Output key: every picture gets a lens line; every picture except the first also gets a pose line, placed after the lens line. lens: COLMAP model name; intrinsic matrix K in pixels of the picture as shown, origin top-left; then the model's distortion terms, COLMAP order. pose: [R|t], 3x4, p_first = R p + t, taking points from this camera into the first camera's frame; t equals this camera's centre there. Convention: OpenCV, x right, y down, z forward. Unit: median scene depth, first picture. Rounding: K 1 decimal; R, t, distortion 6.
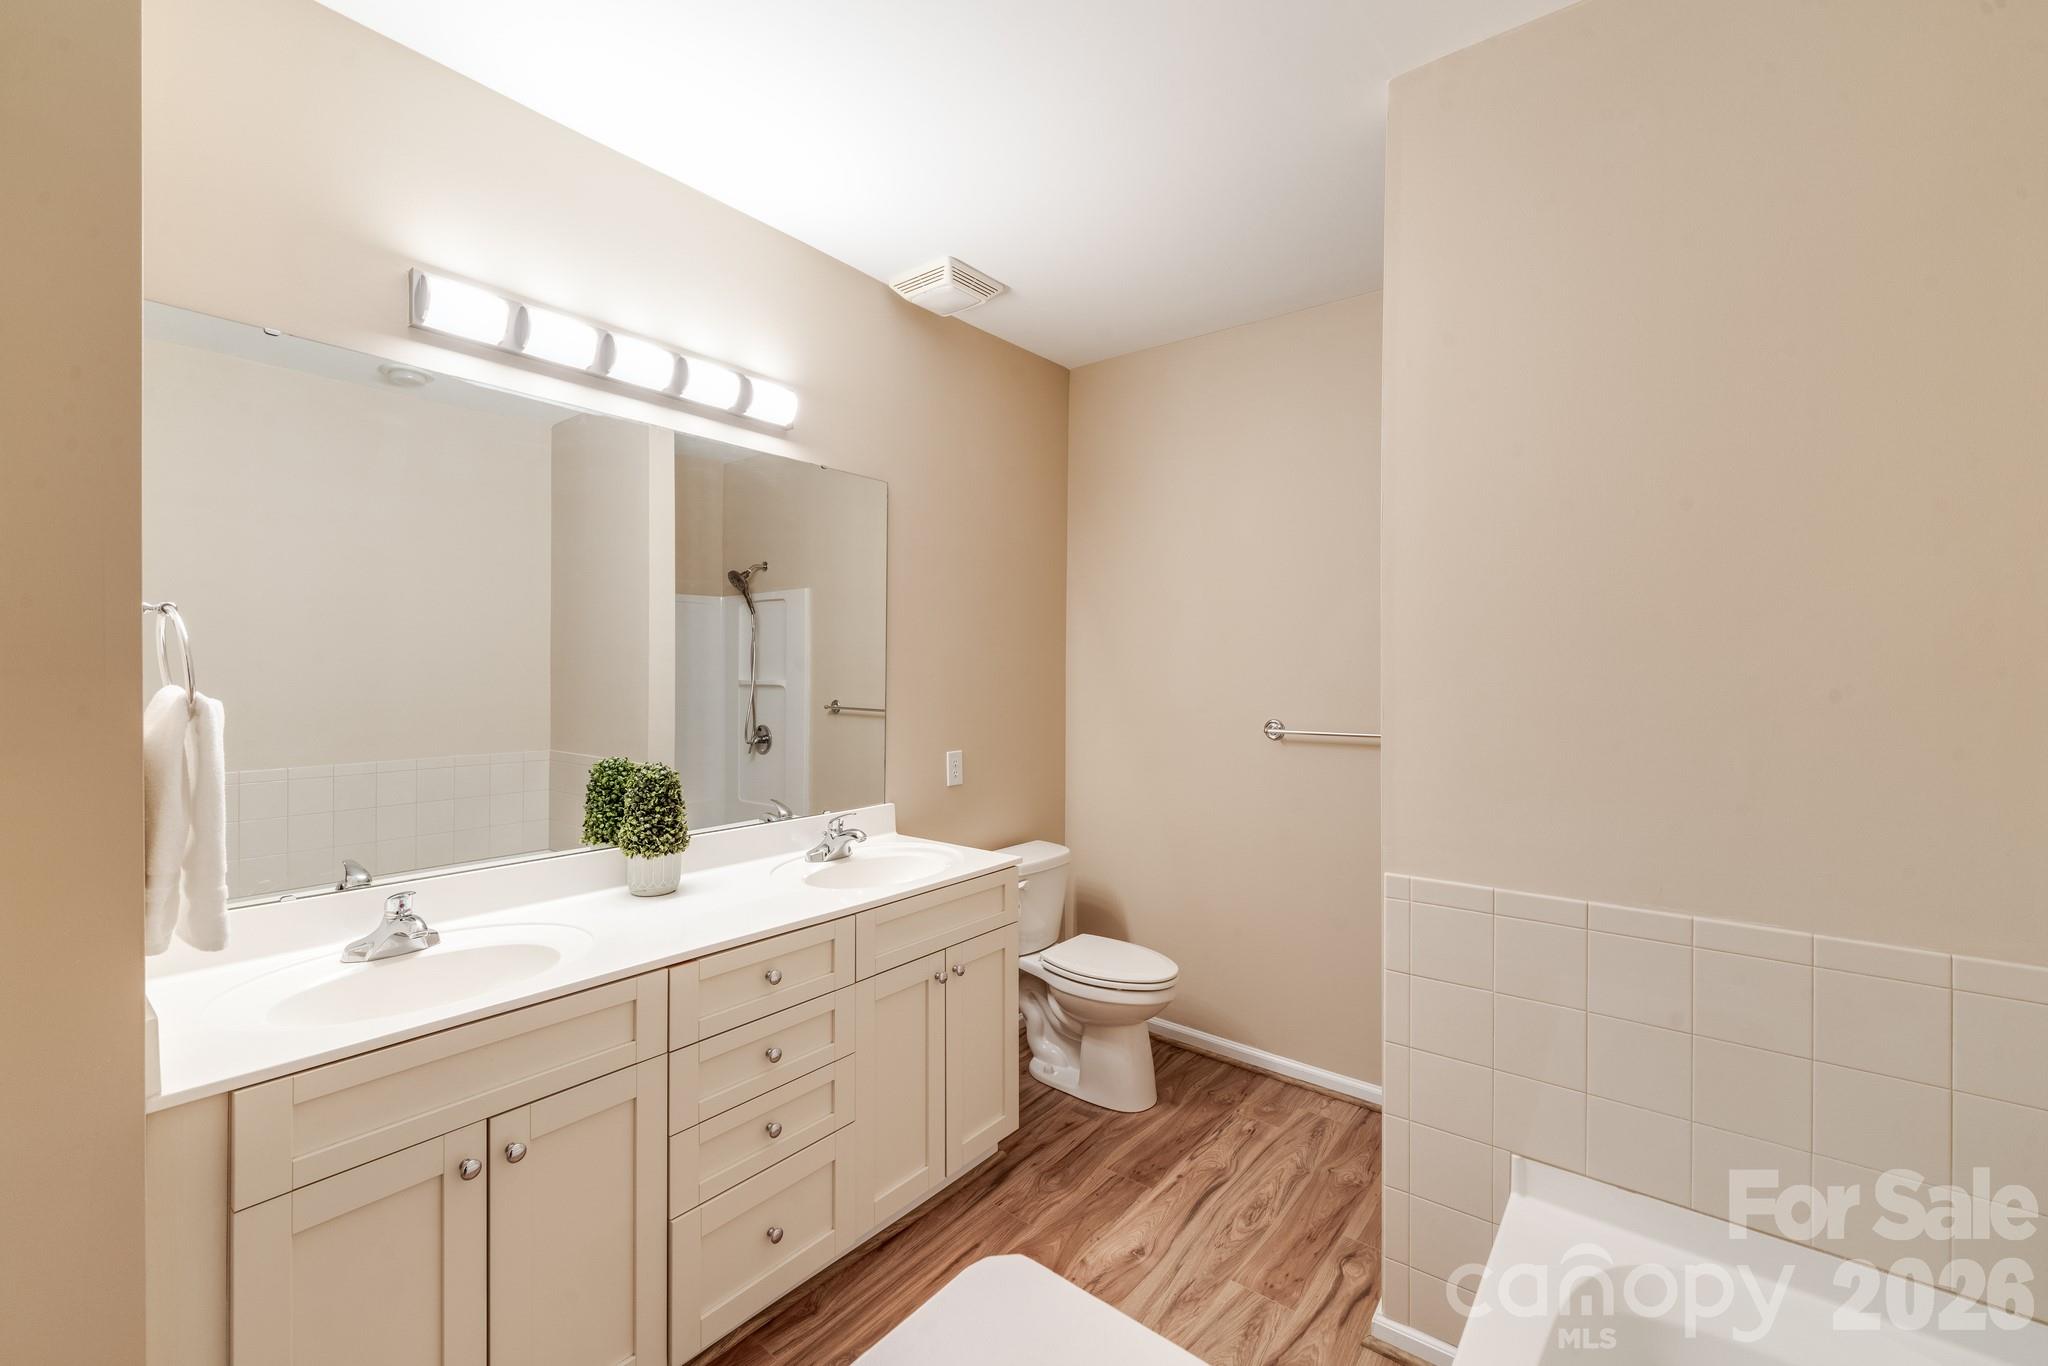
lens RADIAL K [[809.4, 0, 1032.4], [0, 809.4, 674.3], [0, 0, 1]] dist [-0.000147, -0.000223]
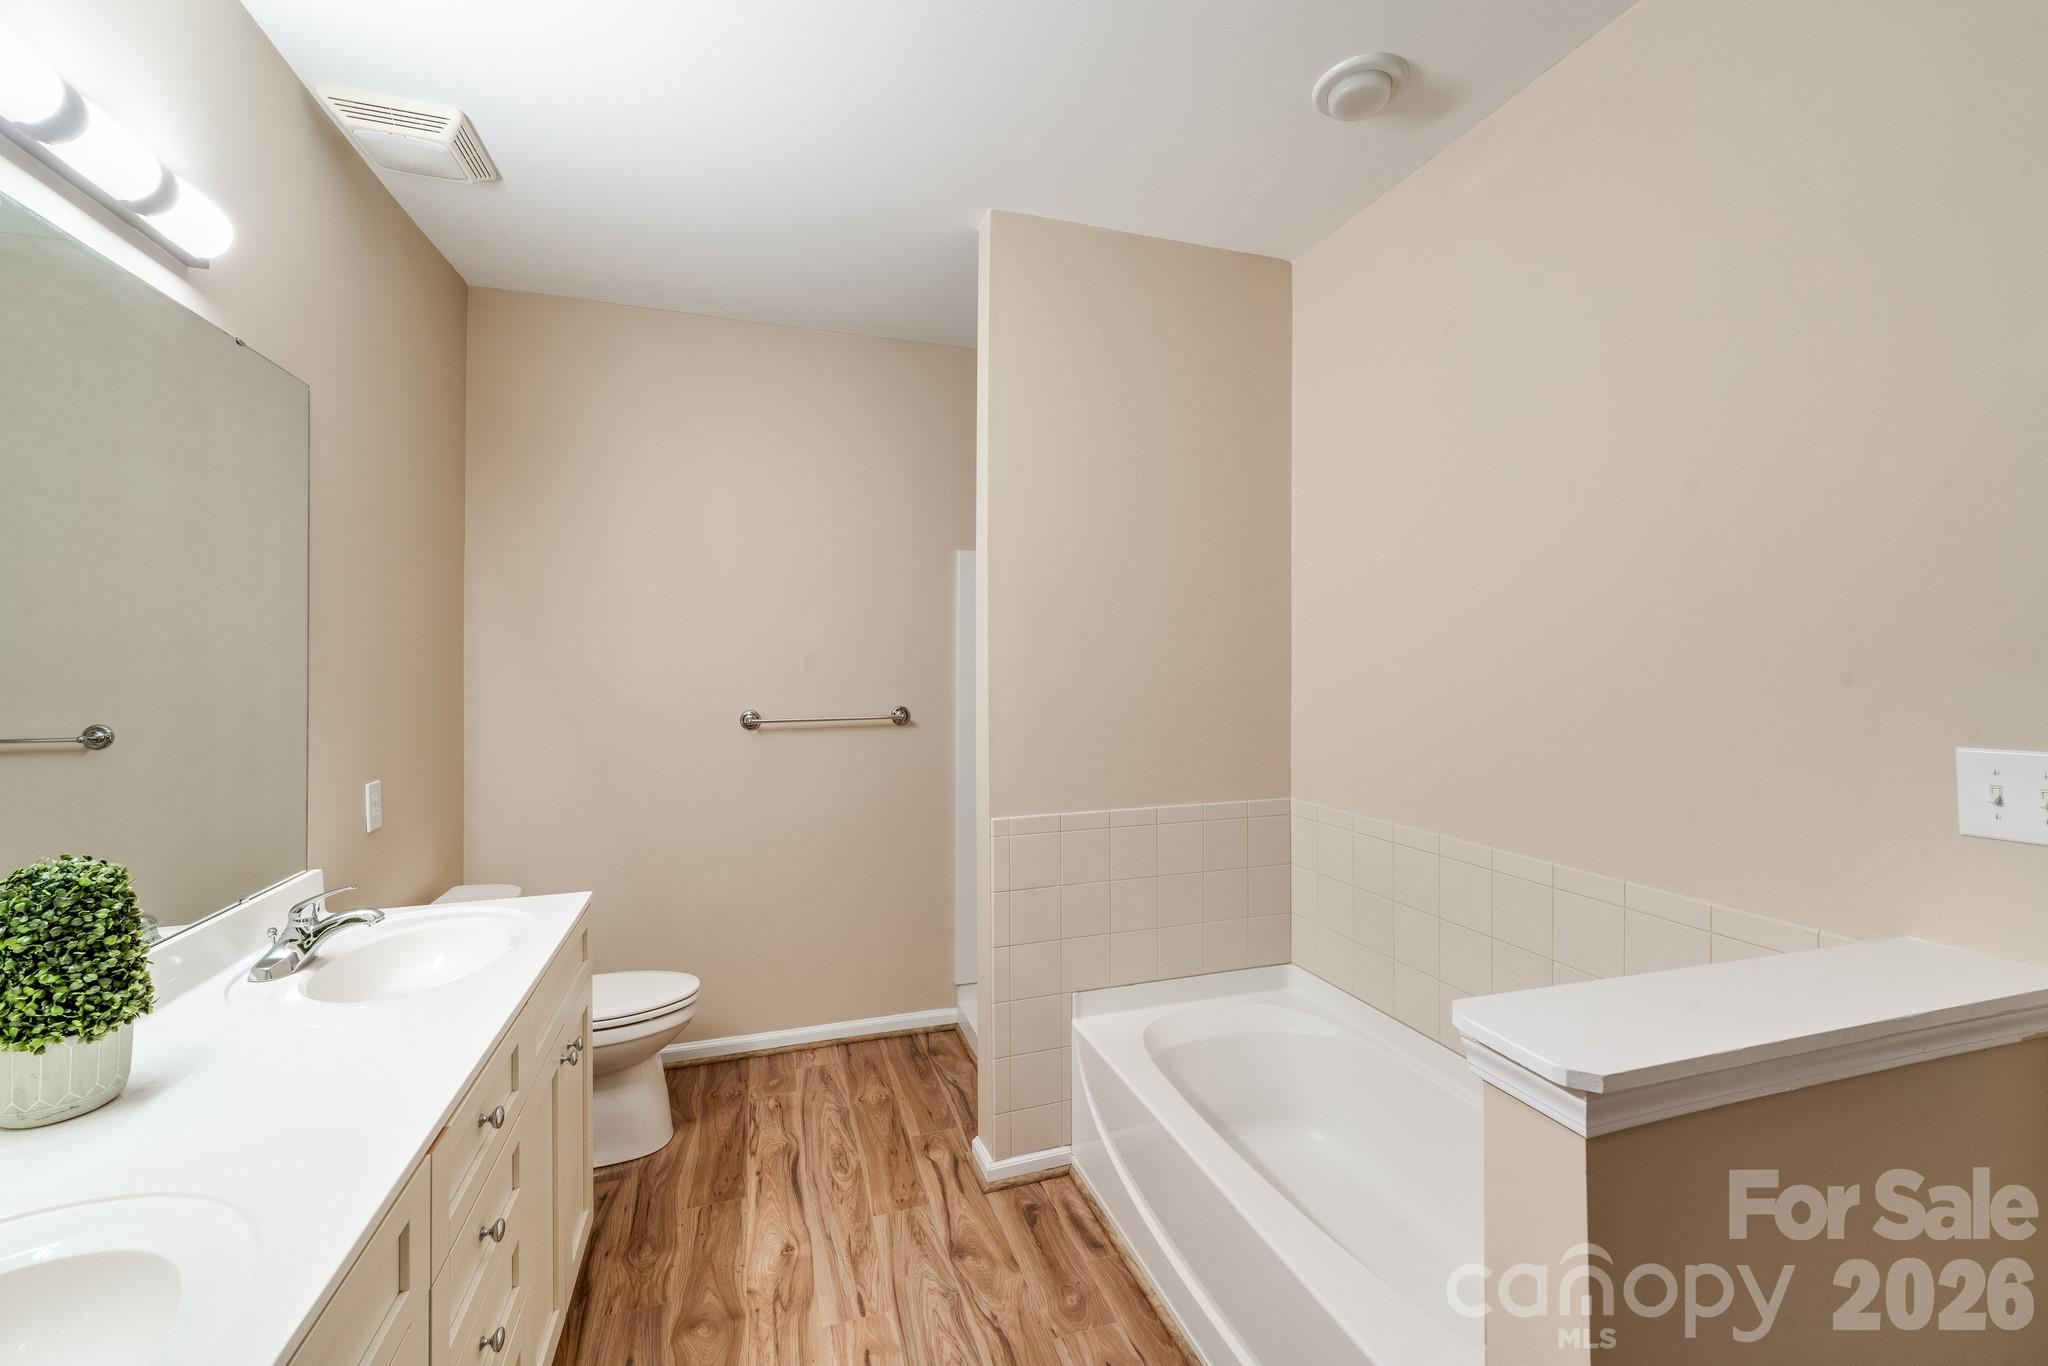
lens RADIAL K [[807.5, 0, 997.6], [0, 807.5, 663.6], [0, 0, 1]] dist [0.002213, 0.000099]
pose [[0.575958, -0.011474, 0.817398, -0.476539], [0.012957, 0.999904, 0.004906, -0.007250], [-0.817376, 0.007766, 0.576052, 0.191640]]
